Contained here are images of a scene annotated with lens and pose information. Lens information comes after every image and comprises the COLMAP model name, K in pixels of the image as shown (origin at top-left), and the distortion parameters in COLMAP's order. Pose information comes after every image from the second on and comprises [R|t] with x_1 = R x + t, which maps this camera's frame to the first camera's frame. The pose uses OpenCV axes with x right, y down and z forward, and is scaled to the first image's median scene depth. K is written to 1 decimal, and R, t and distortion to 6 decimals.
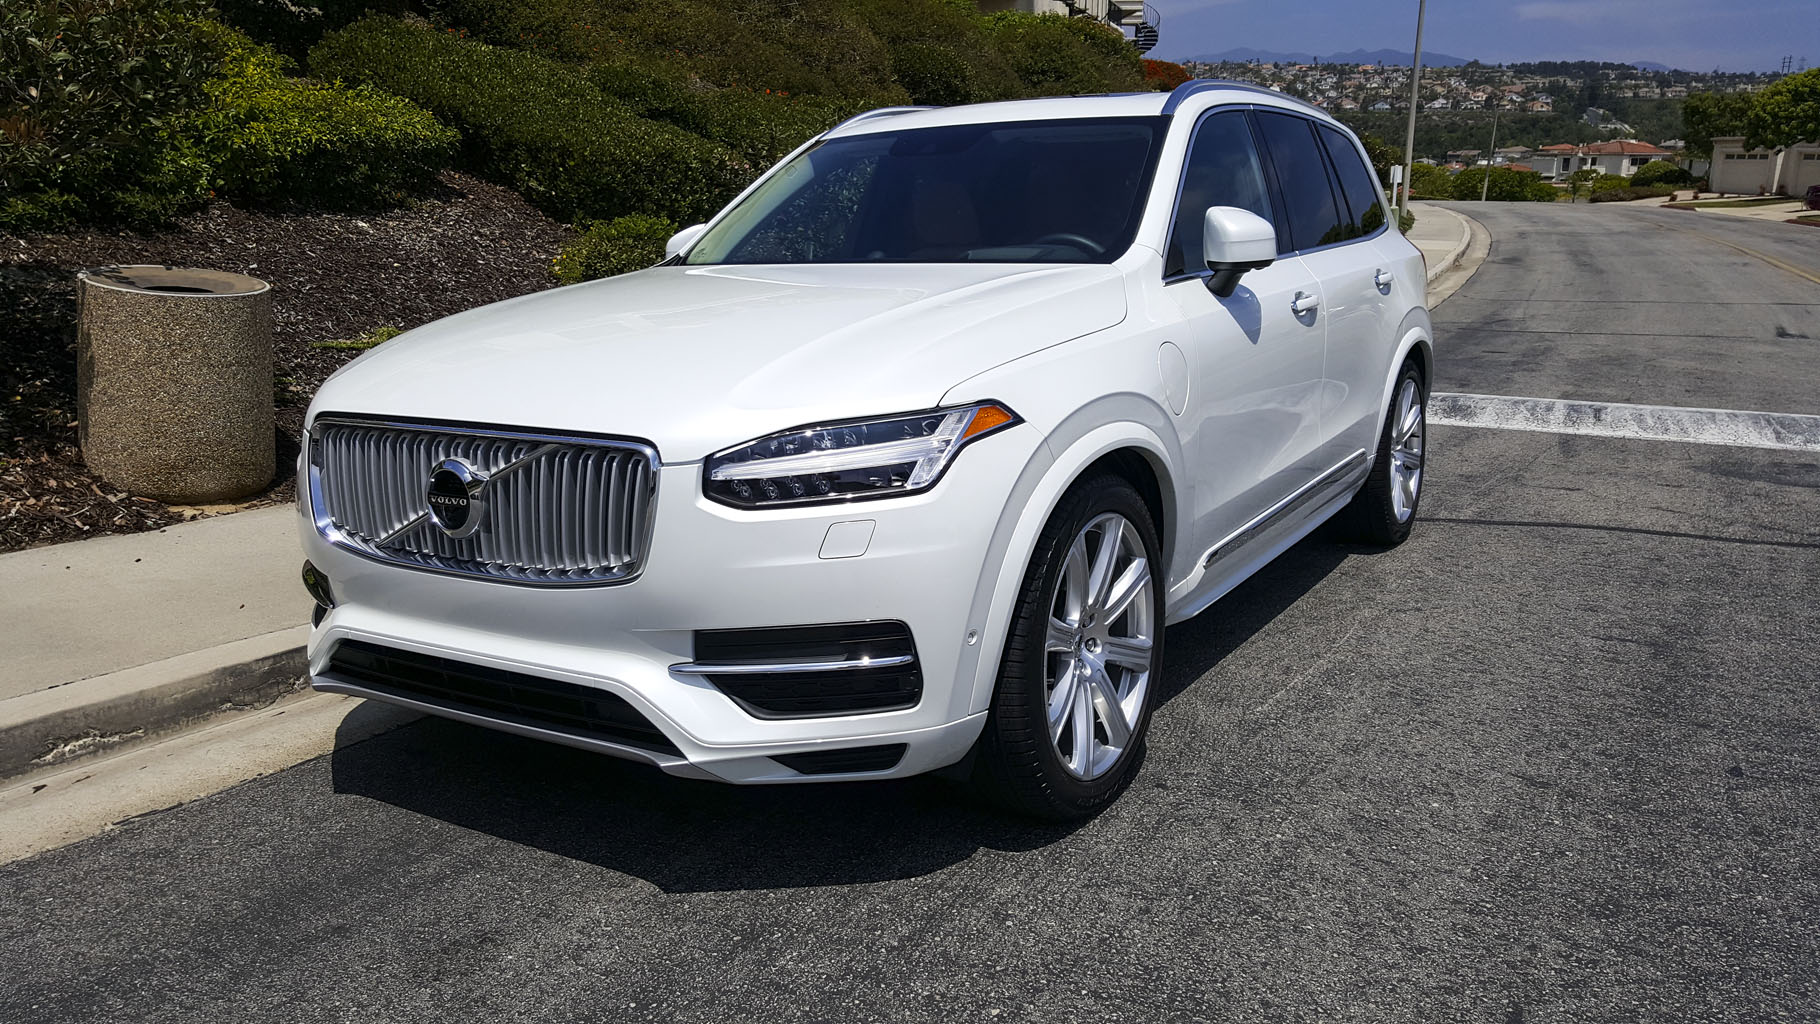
lens RADIAL K [[1380.6, 0, 913.2], [0, 1380.6, 510.6], [0, 0, 1]] dist [0.072487, -0.099080]
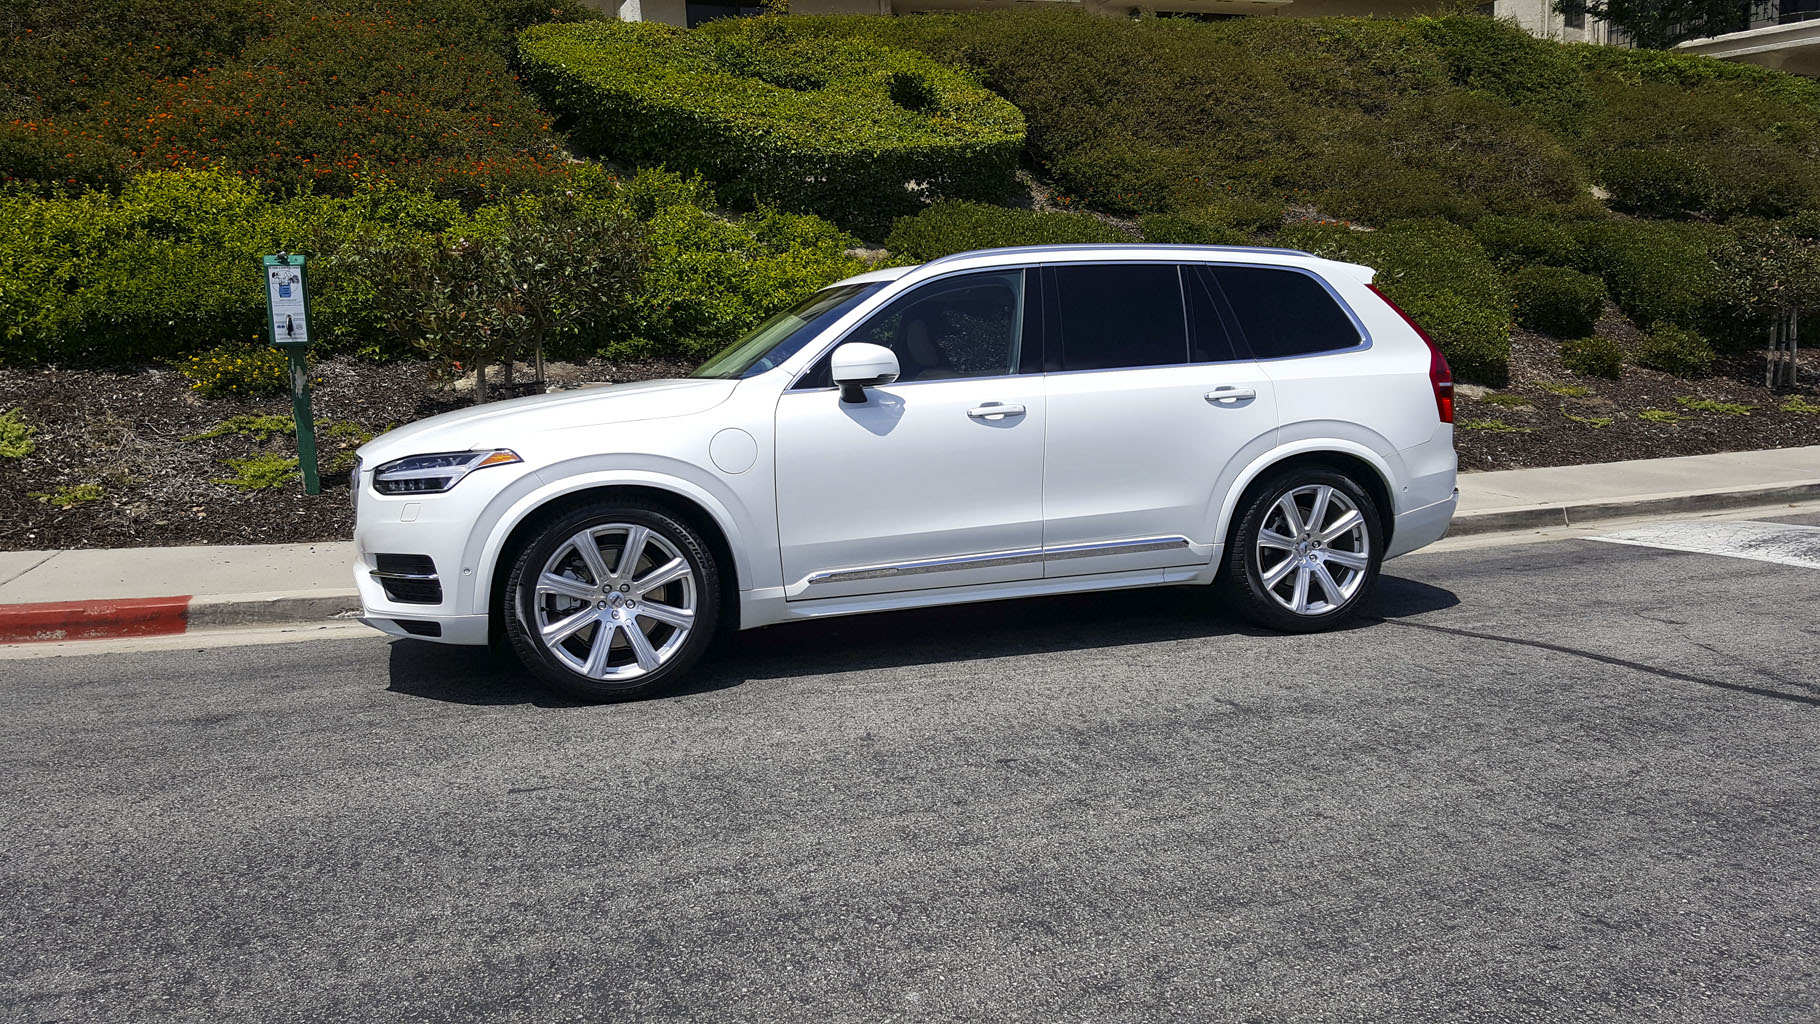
lens RADIAL K [[1375.7, 0, 897.7], [0, 1375.7, 530.7], [0, 0, 1]] dist [0.131654, -0.207628]
pose [[0.774160, 0.069374, -0.629177, 0.921173], [-0.114024, 0.993000, -0.030809, 0.015335], [0.622635, 0.095592, 0.776652, -0.066446]]
